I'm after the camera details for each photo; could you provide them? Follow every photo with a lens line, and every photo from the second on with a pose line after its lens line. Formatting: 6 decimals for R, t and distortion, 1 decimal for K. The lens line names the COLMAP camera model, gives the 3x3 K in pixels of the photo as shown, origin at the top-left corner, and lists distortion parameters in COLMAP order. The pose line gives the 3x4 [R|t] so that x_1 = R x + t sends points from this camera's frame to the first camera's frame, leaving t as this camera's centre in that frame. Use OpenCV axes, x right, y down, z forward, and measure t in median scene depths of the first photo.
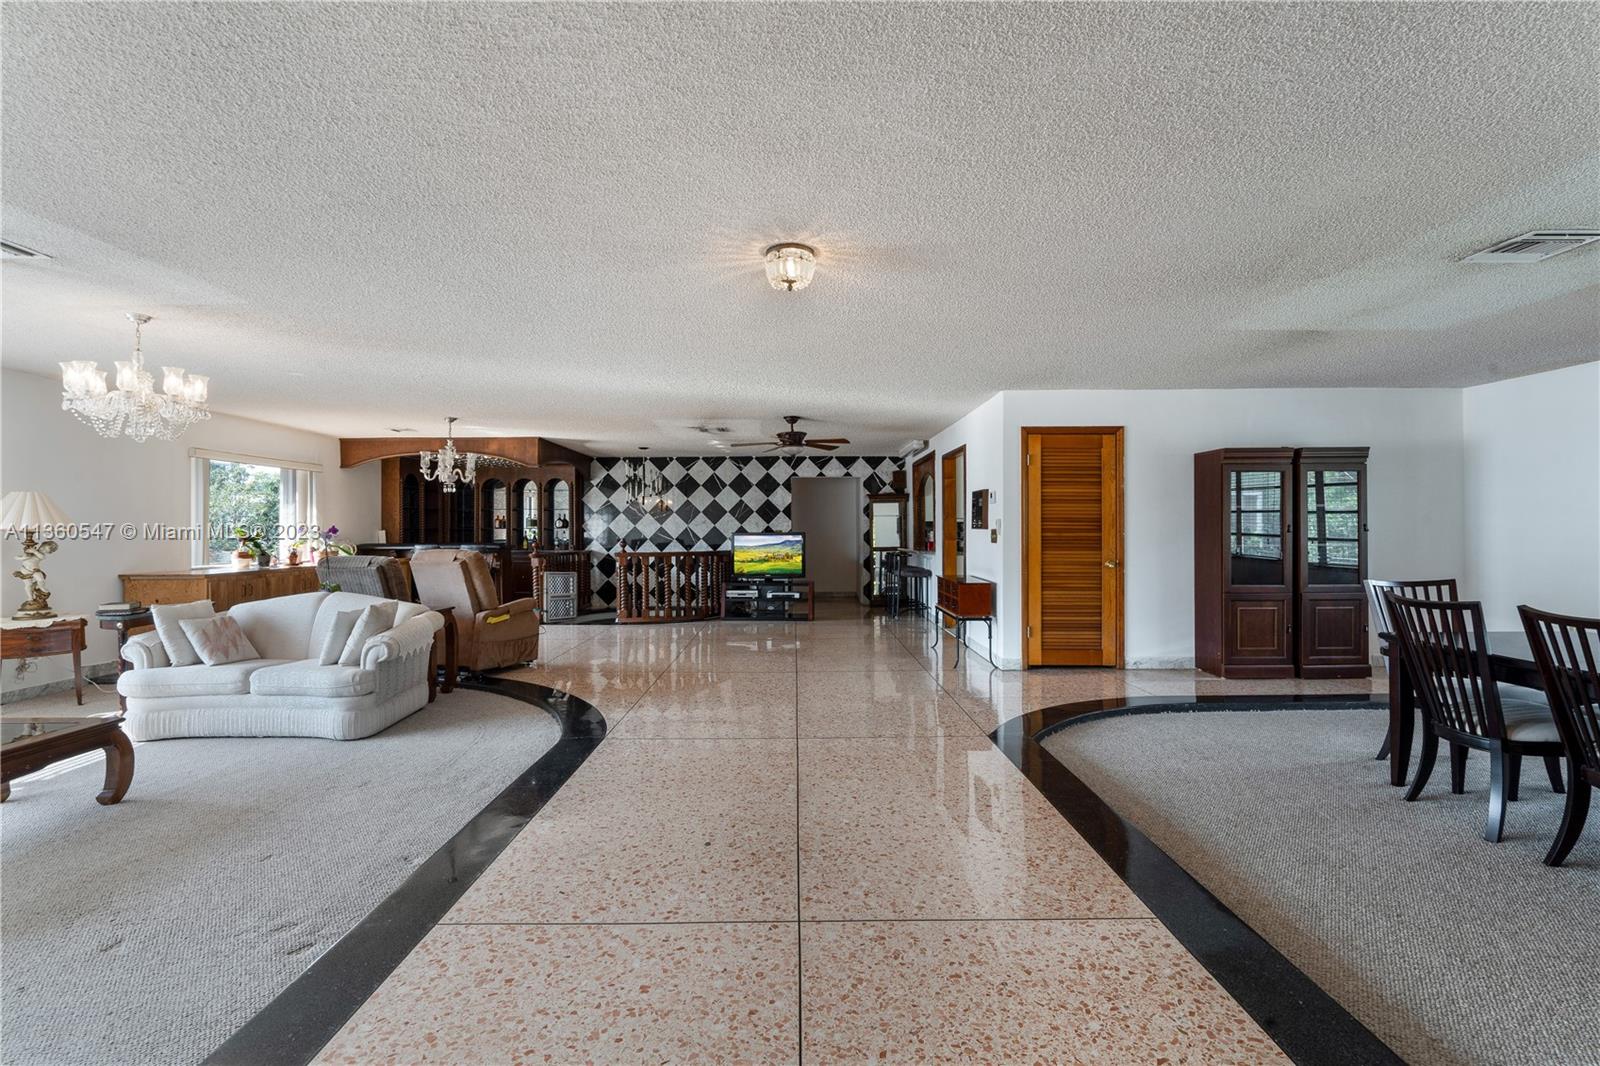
lens RADIAL K [[722.5, 0, 795.9], [0, 722.5, 528.0], [0, 0, 1]] dist [-0.000845, 0.001066]
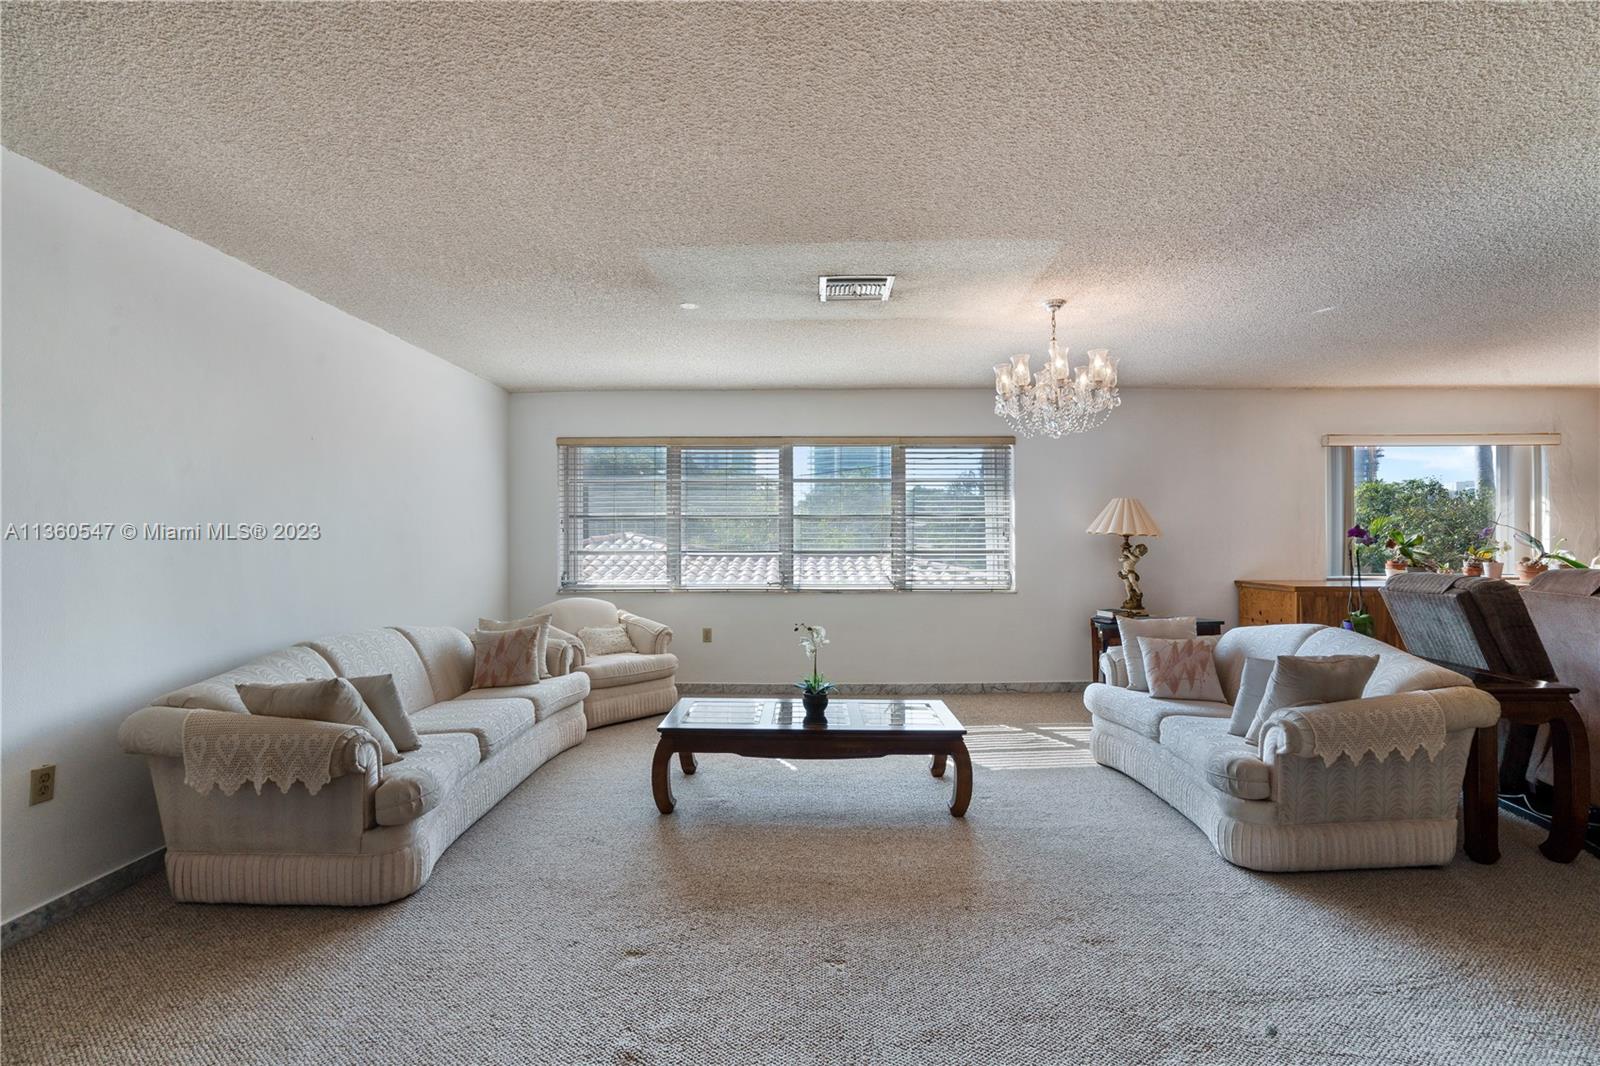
lens RADIAL K [[728.3, 0, 805.6], [0, 728.3, 532.2], [0, 0, 1]] dist [0.002230, 0.000660]
pose [[-0.006603, -0.005811, -0.999961, 0.019139], [0.005894, 0.999966, -0.005850, 0.003795], [0.999961, -0.005932, -0.006569, 0.464651]]
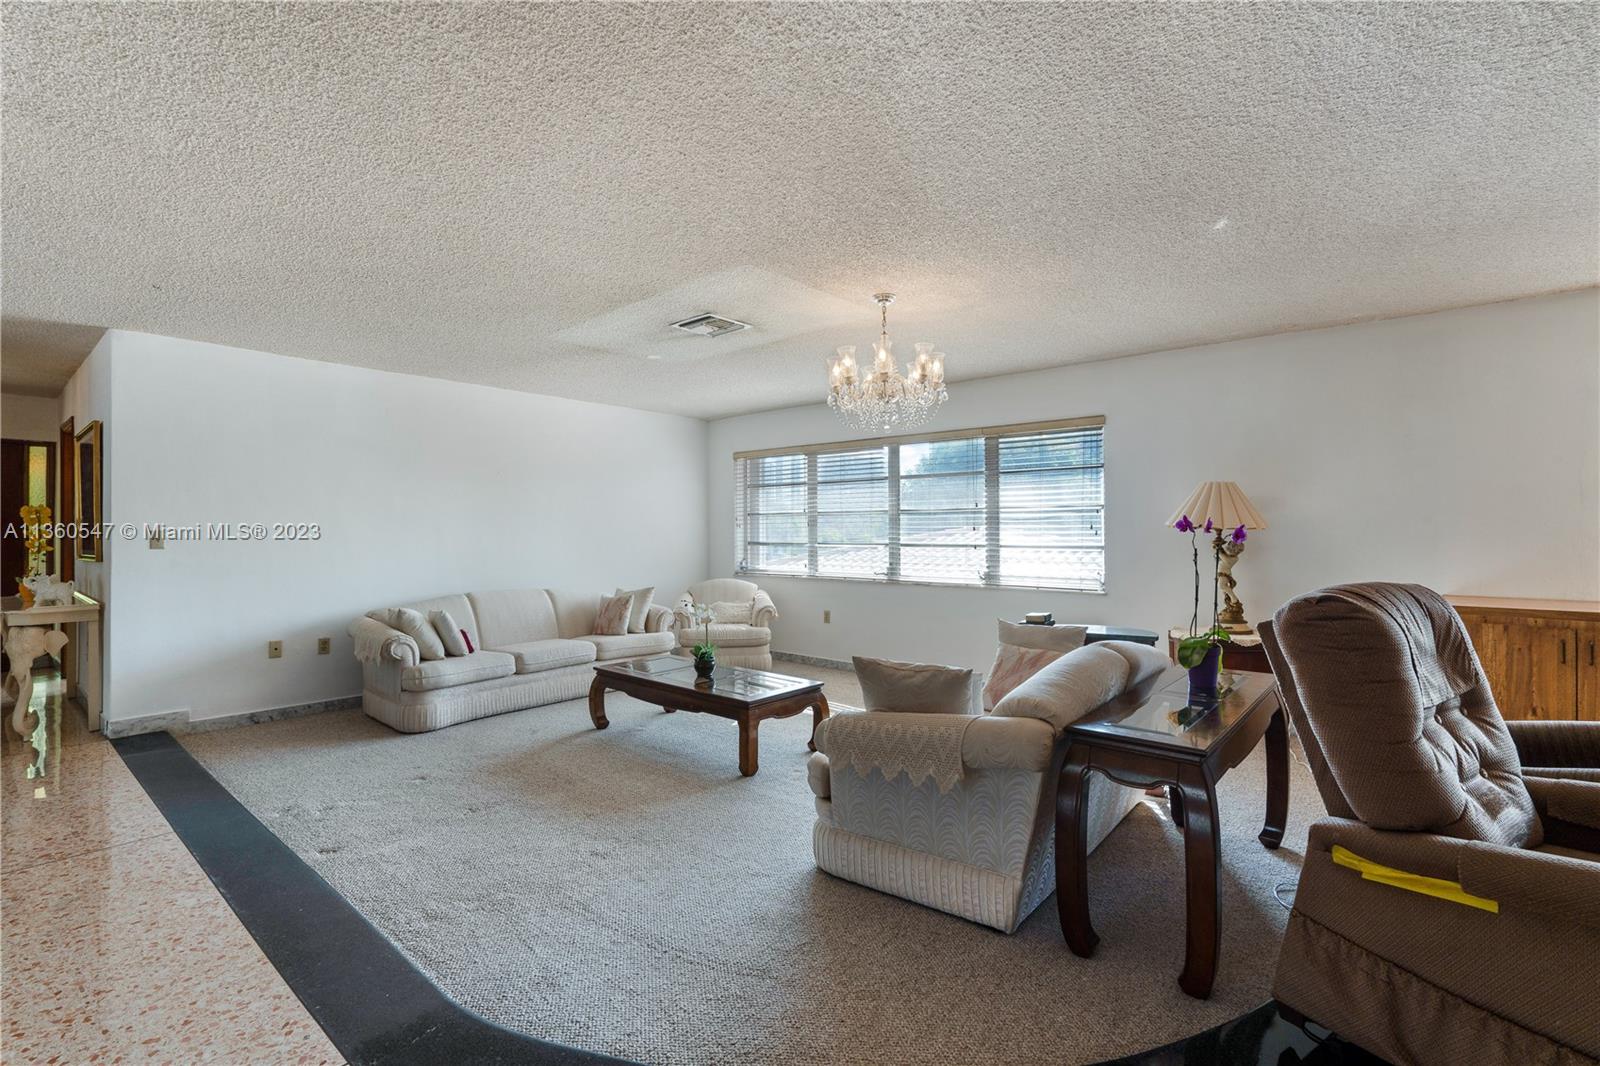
lens RADIAL K [[728.3, 0, 805.6], [0, 728.3, 532.2], [0, 0, 1]] dist [0.002230, 0.000660]
pose [[-0.653506, 0.004995, -0.756904, -0.093134], [0.007485, 0.999972, 0.000137, 0.005054], [0.756884, -0.005576, -0.653526, 1.039463]]
